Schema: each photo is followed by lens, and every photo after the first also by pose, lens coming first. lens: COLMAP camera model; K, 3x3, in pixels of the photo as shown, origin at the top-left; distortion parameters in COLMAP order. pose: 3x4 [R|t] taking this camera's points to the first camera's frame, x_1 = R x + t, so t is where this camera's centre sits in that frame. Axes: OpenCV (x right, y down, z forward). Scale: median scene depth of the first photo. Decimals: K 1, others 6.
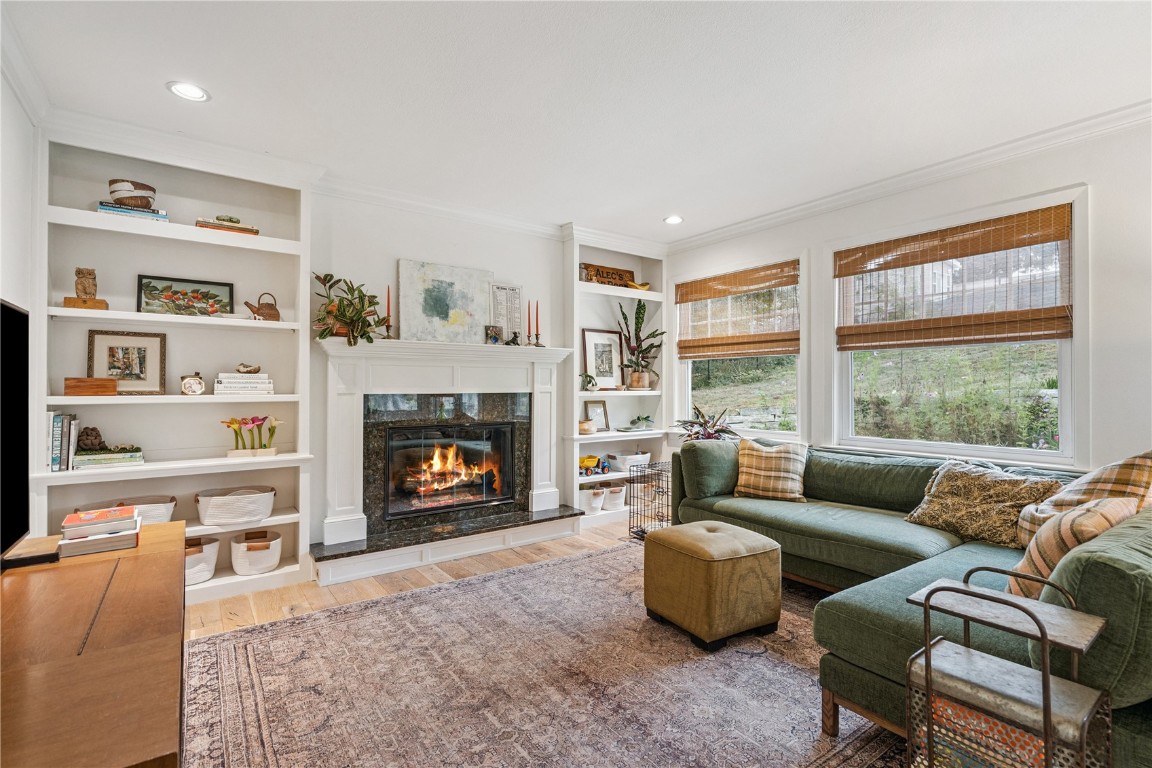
lens RADIAL K [[531.9, 0, 574.0], [0, 531.9, 376.2], [0, 0, 1]] dist [-0.000985, -0.000714]
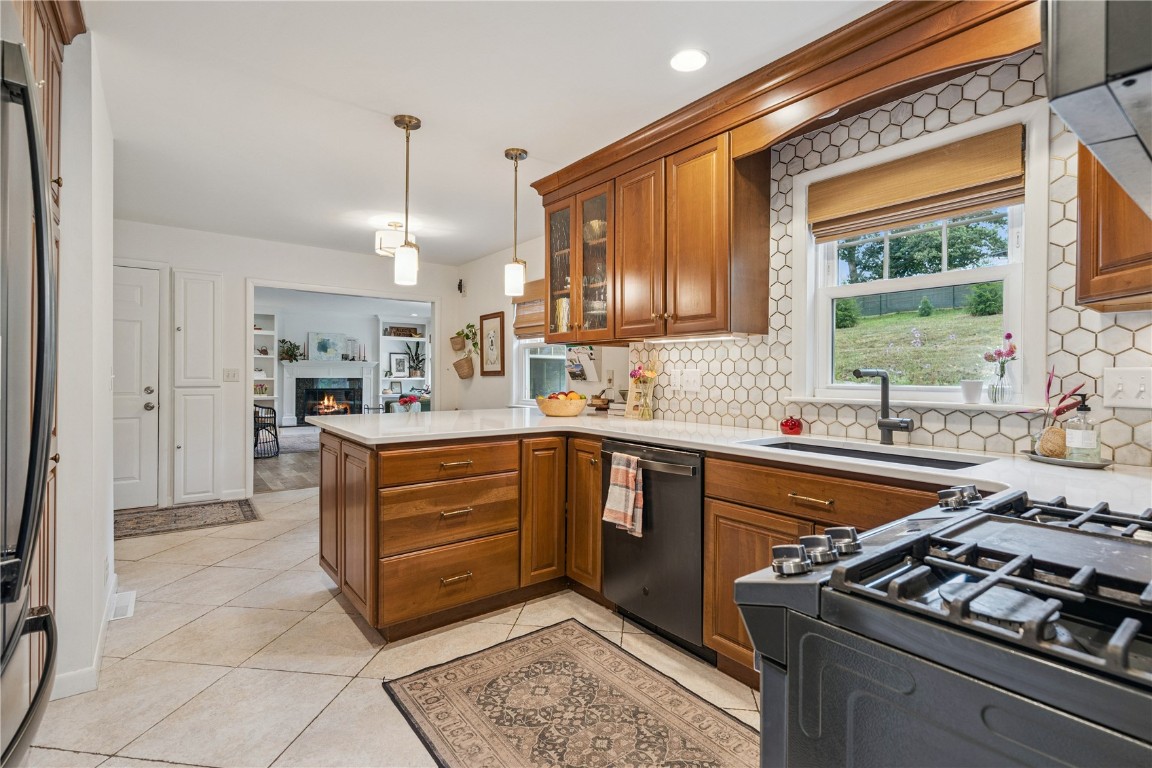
lens RADIAL K [[544.7, 0, 583.8], [0, 544.7, 377.7], [0, 0, 1]] dist [-0.002840, -0.000133]
pose [[0.999527, 0.002608, 0.030632, 1.259861], [-0.003088, 0.999873, 0.015627, -0.023514], [-0.030587, -0.015714, 0.999409, -2.358606]]
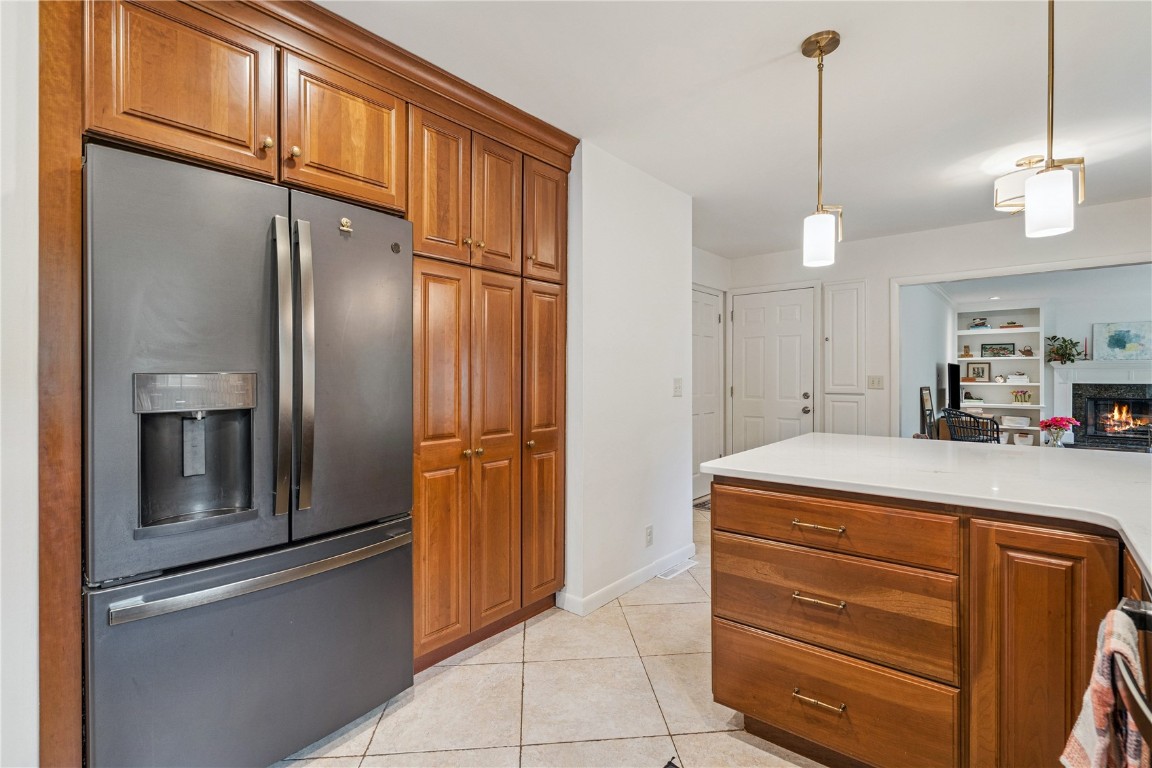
lens RADIAL K [[531.9, 0, 574.0], [0, 531.9, 376.2], [0, 0, 1]] dist [-0.000985, -0.000714]
pose [[0.230995, -0.001633, -0.972954, 1.542672], [0.012555, 0.999920, 0.001302, -0.033224], [0.972874, -0.012516, 0.230997, -1.902812]]
